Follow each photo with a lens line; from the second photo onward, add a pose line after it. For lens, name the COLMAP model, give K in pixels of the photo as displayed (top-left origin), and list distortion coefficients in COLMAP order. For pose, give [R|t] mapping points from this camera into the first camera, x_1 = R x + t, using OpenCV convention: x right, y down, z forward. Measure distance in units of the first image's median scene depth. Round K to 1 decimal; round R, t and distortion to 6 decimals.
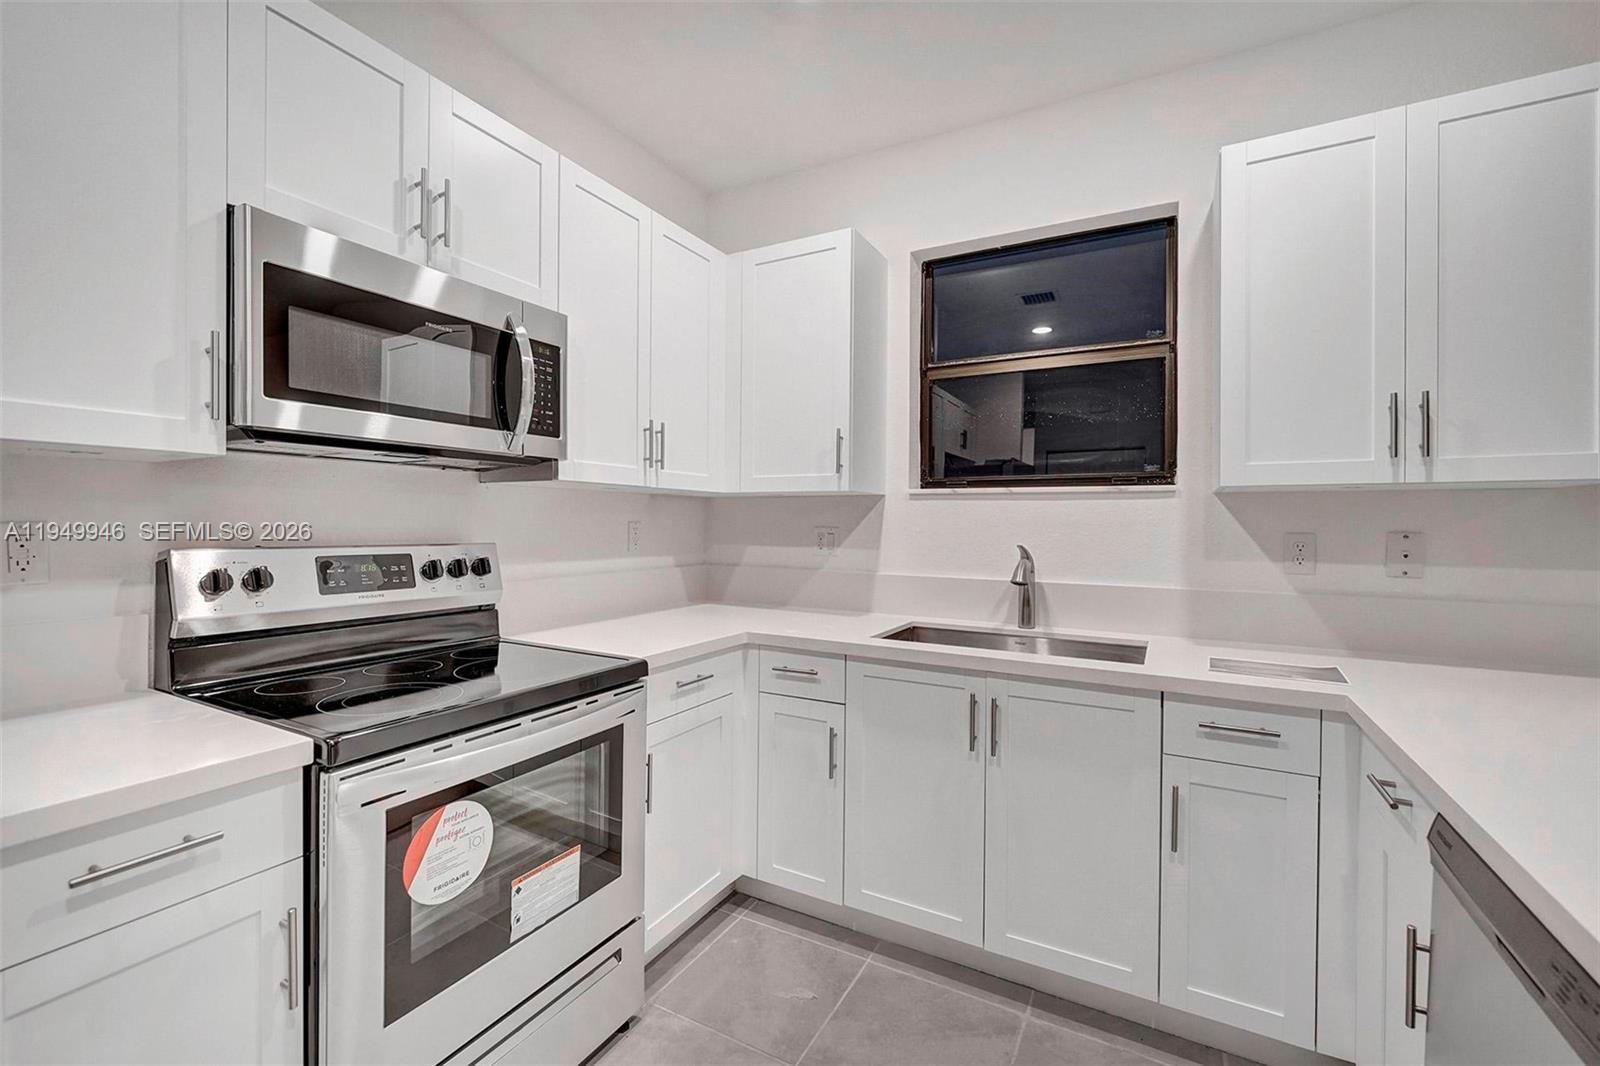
lens RADIAL K [[671.3, 0, 802.9], [0, 671.3, 512.5], [0, 0, 1]] dist [0.001837, 0.000019]
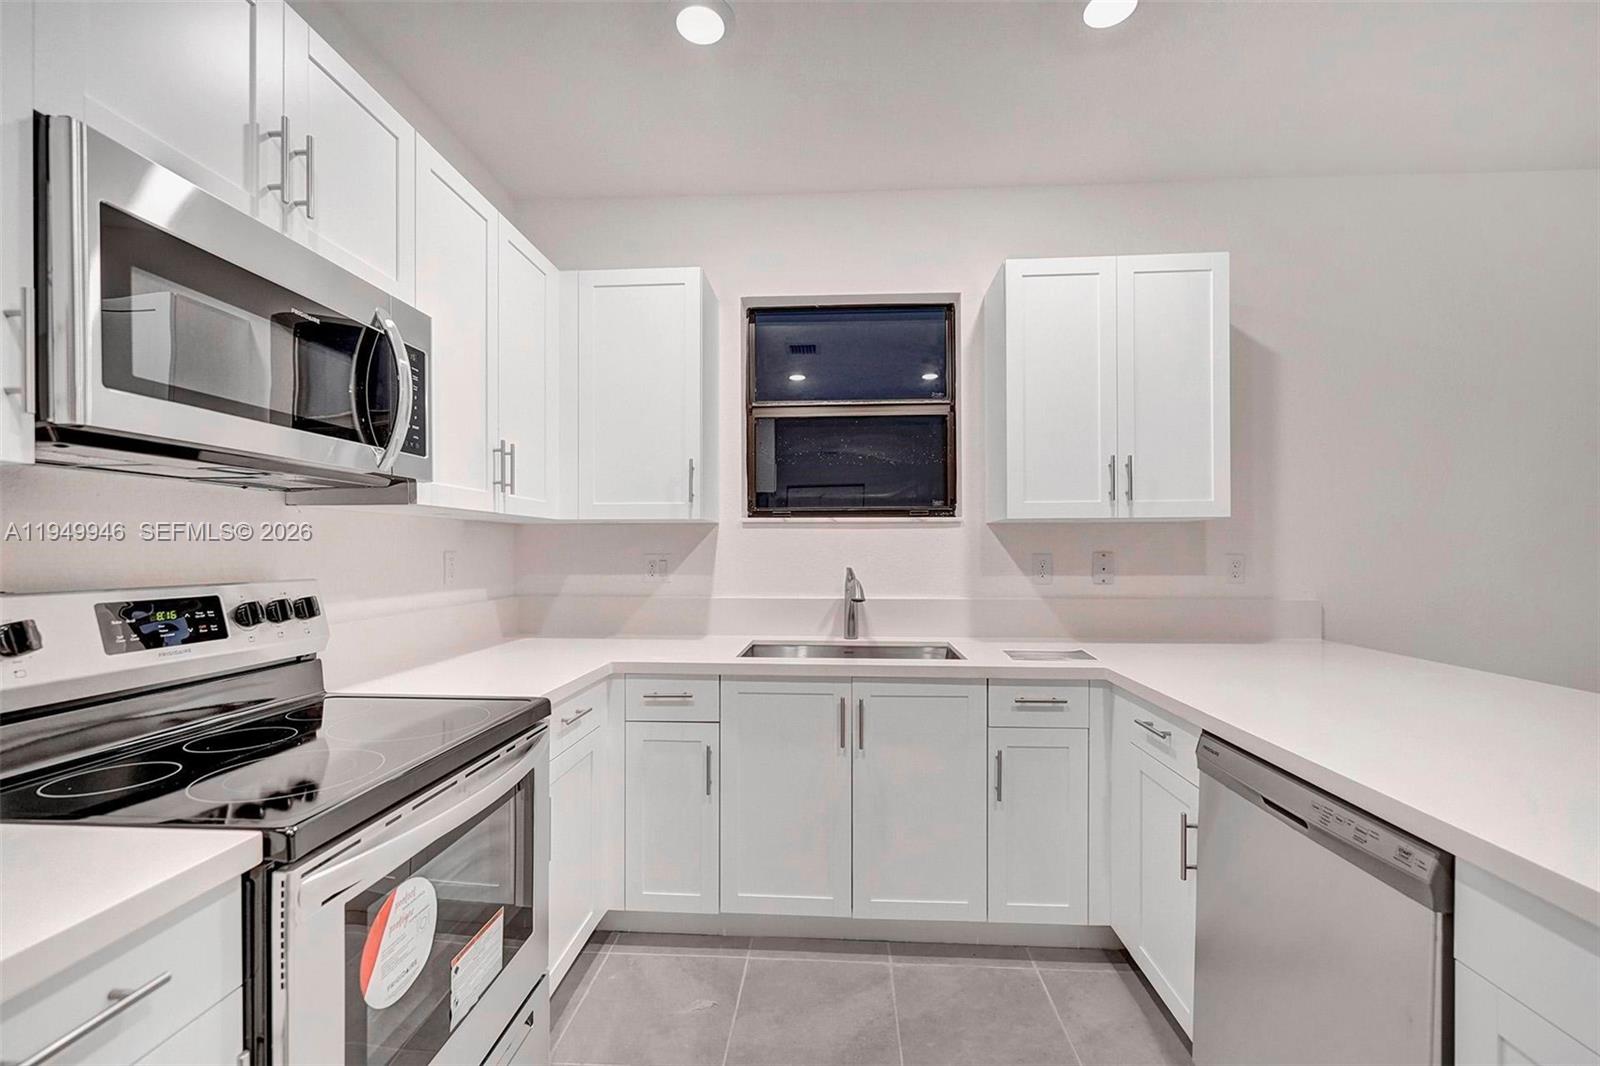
lens RADIAL K [[648.1, 0, 806.2], [0, 648.1, 537.7], [0, 0, 1]] dist [0.000990, 0.000293]
pose [[0.905145, -0.002629, 0.425096, -0.258196], [0.003394, 0.999994, -0.001042, -0.002315], [-0.425090, 0.002386, 0.905148, 0.022276]]
